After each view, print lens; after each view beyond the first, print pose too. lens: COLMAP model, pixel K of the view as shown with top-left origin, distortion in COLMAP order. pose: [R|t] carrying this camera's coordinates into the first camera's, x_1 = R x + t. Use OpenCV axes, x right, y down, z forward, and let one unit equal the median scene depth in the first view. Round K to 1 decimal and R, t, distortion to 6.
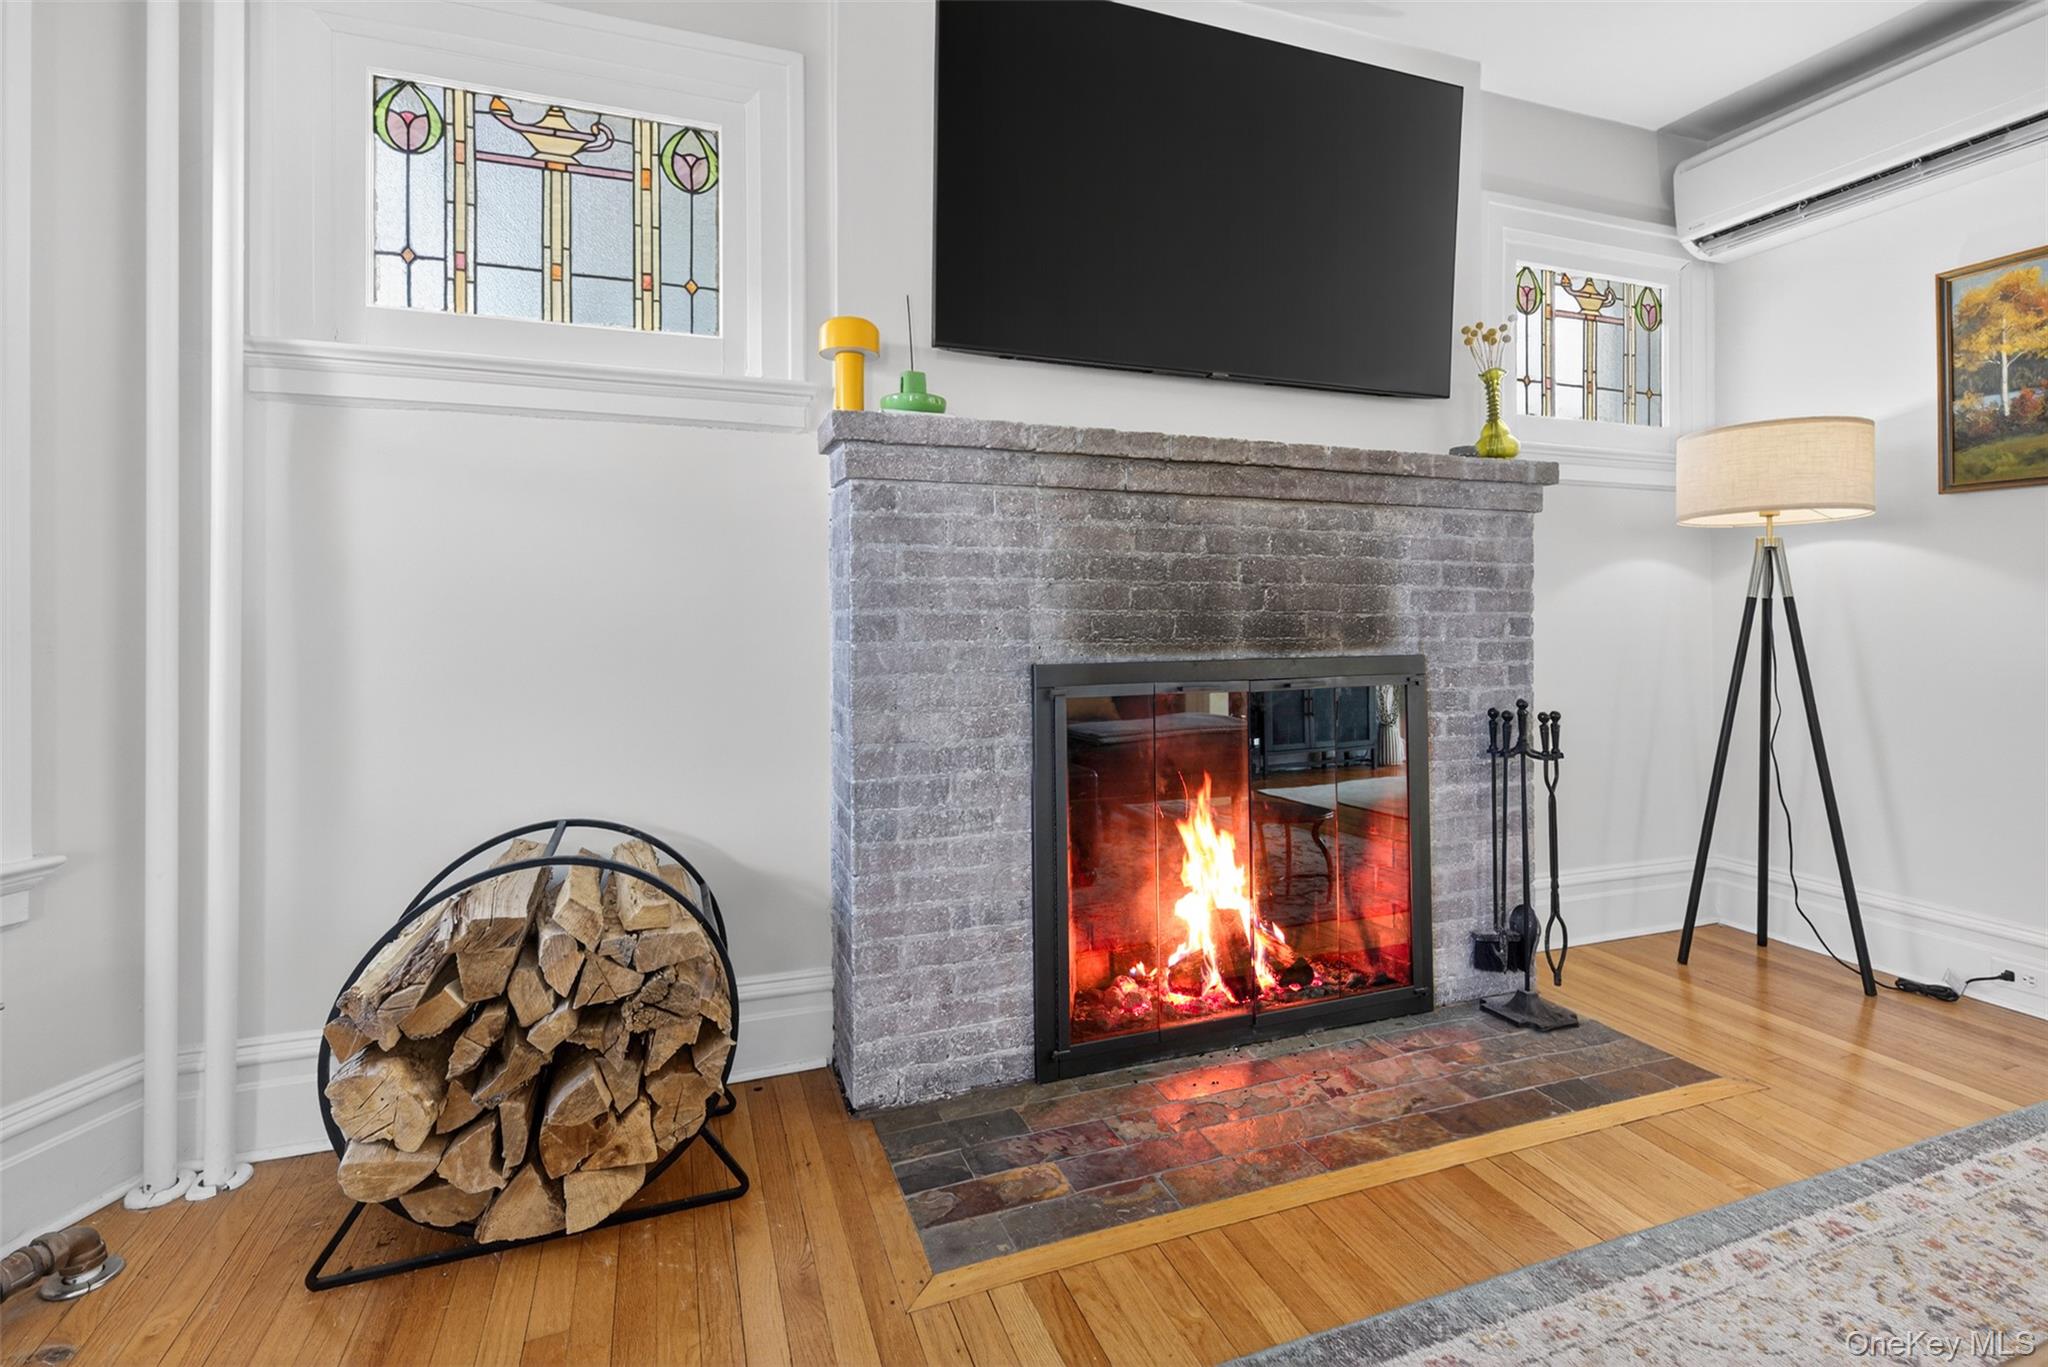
lens RADIAL K [[954.1, 0, 1011.1], [0, 954.1, 607.7], [0, 0, 1]] dist [0.009020, -0.000557]
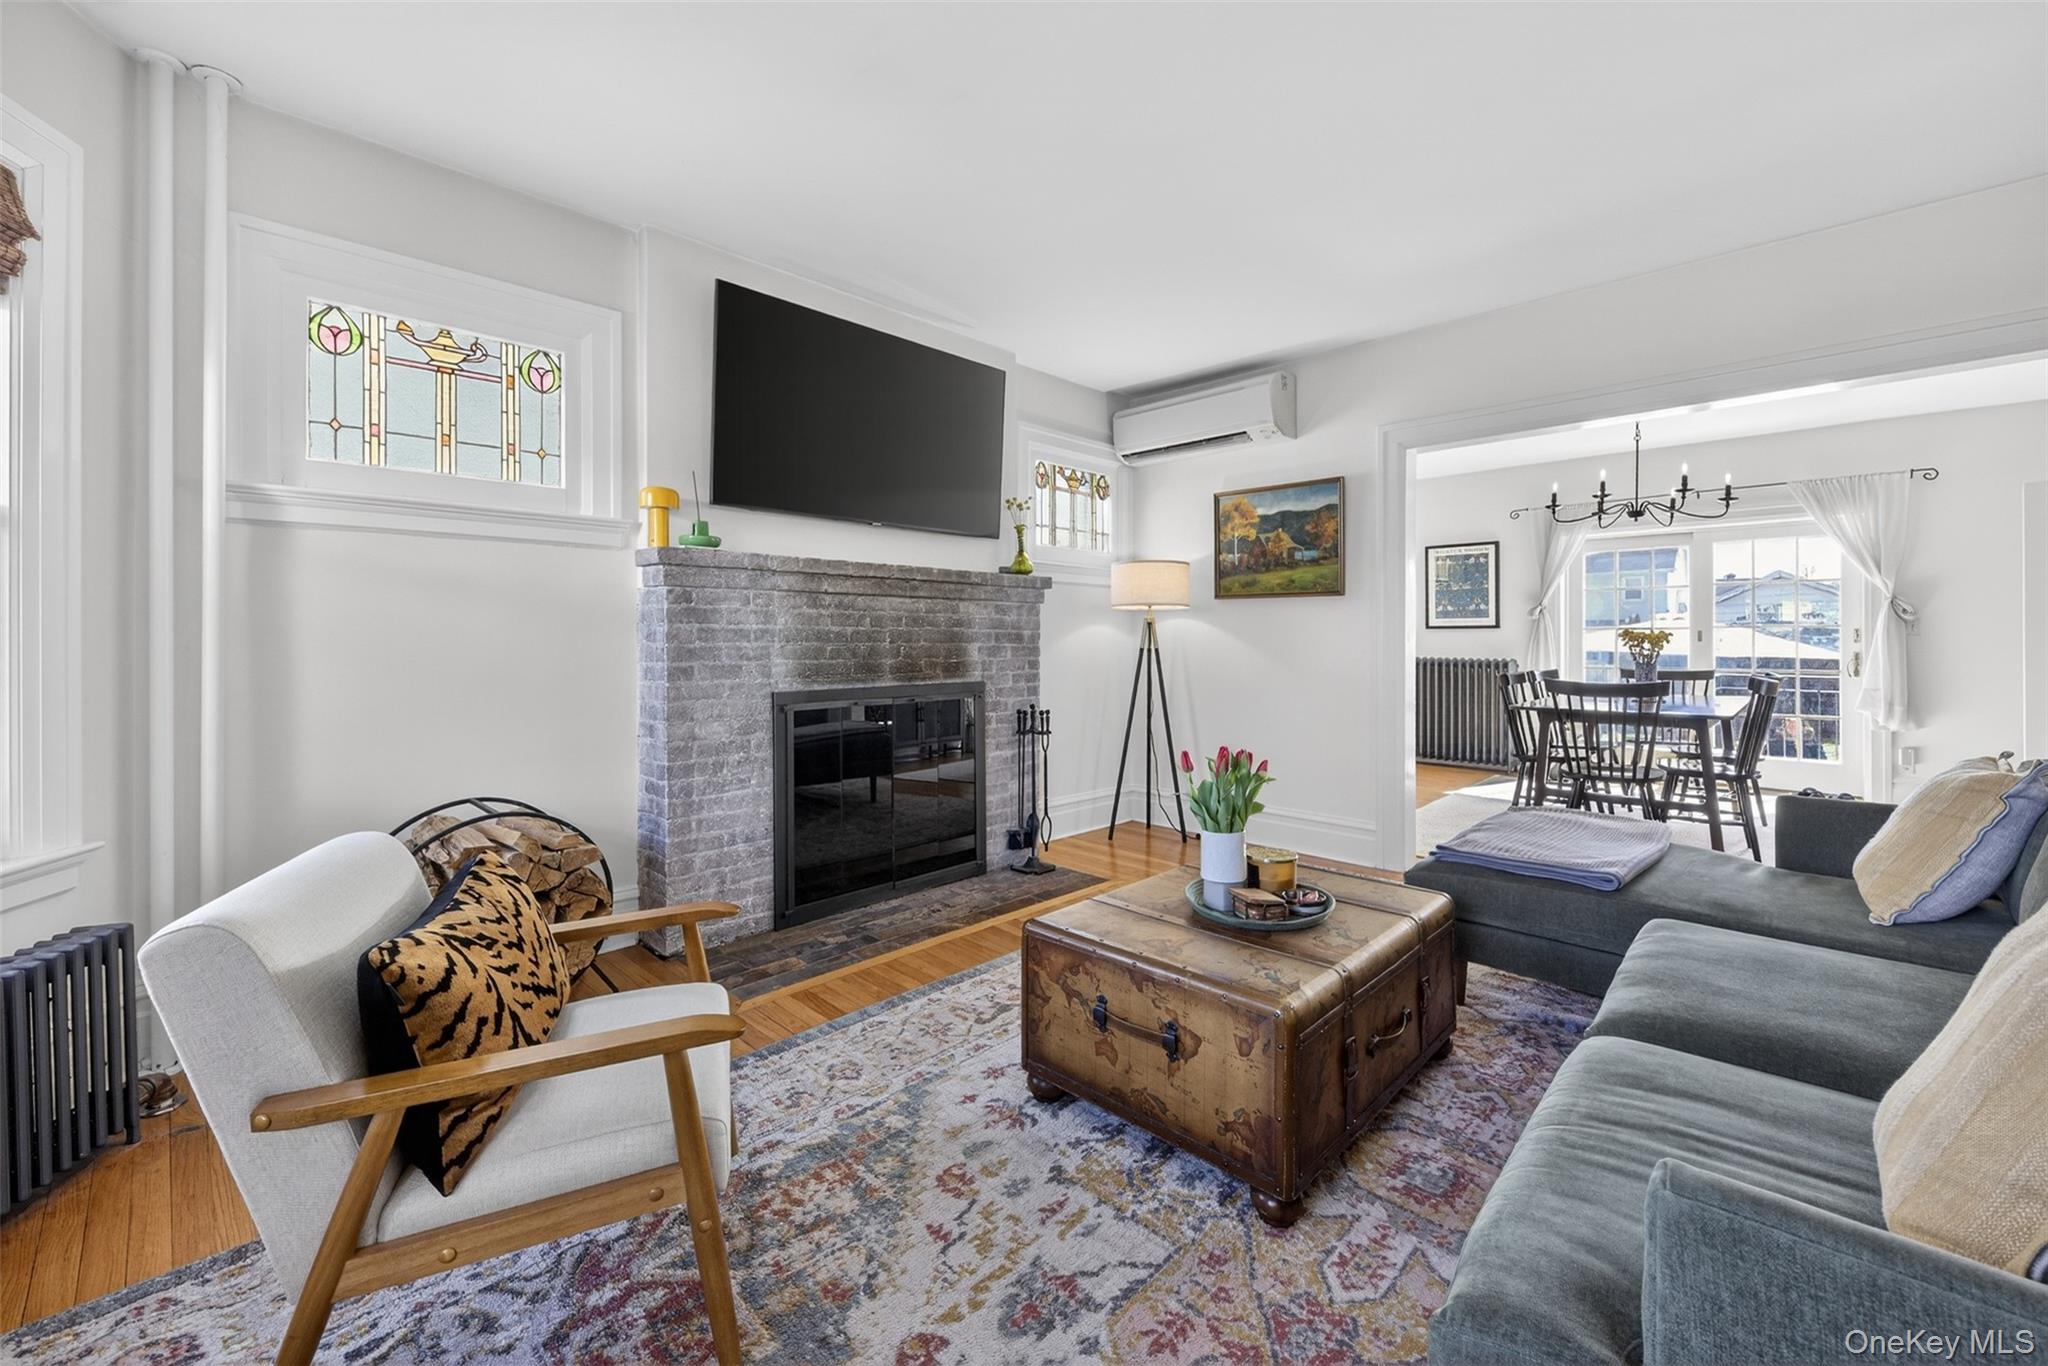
lens RADIAL K [[841.9, 0, 1043.9], [0, 841.9, 632.9], [0, 0, 1]] dist [0.013795, -0.000052]
pose [[0.899893, 0.005990, 0.436069, -0.194571], [-0.005419, 0.999982, -0.002555, -0.045831], [-0.436077, -0.000064, 0.899909, -0.574142]]
